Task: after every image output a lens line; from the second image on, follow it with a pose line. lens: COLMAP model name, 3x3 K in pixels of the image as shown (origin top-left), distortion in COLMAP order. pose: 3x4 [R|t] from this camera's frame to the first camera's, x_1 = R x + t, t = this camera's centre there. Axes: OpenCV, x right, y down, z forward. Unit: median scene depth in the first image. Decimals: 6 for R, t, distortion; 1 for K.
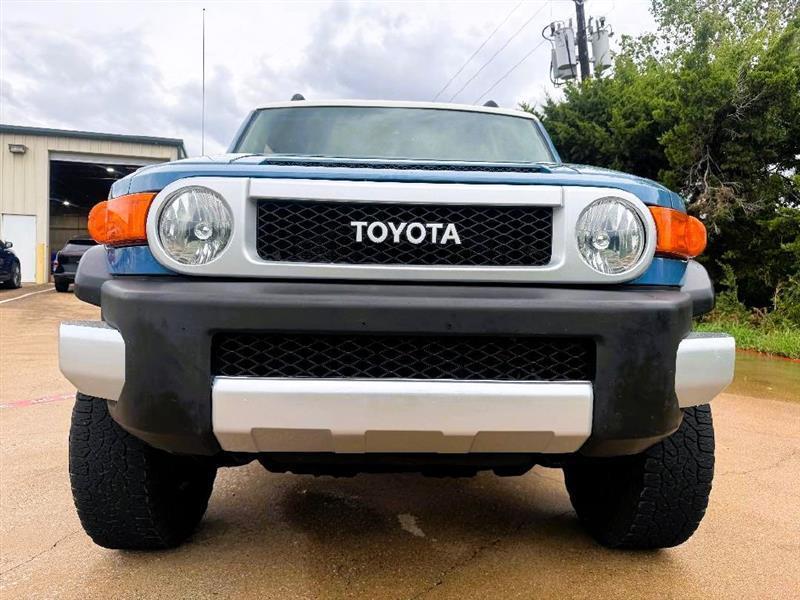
lens RADIAL K [[571.8, 0, 399.6], [0, 571.8, 304.6], [0, 0, 1]] dist [0.019318, -0.005334]
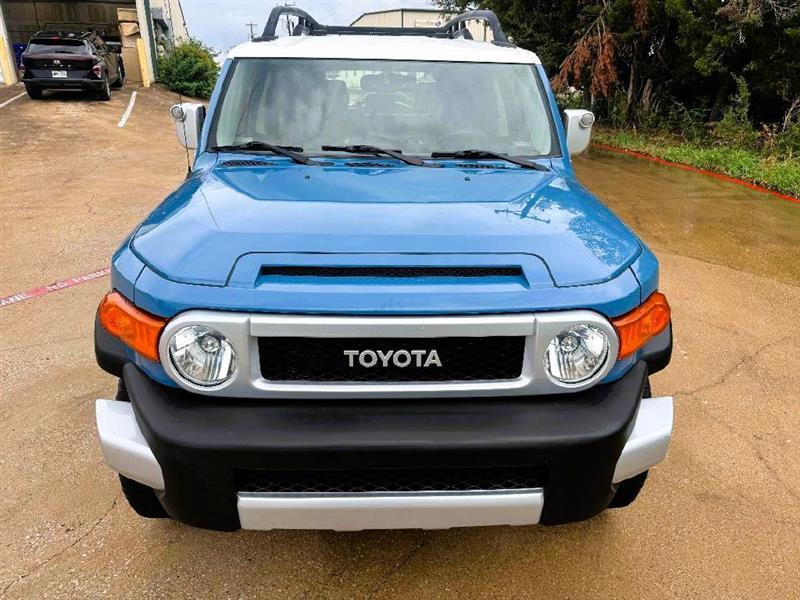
lens RADIAL K [[567.2, 0, 405.5], [0, 567.2, 300.6], [0, 0, 1]] dist [0.043217, -0.032756]
pose [[0.999899, -0.010083, 0.010037, 0.025268], [0.005693, 0.930126, 0.367196, -0.640357], [-0.013038, -0.367102, 0.930089, 0.005178]]
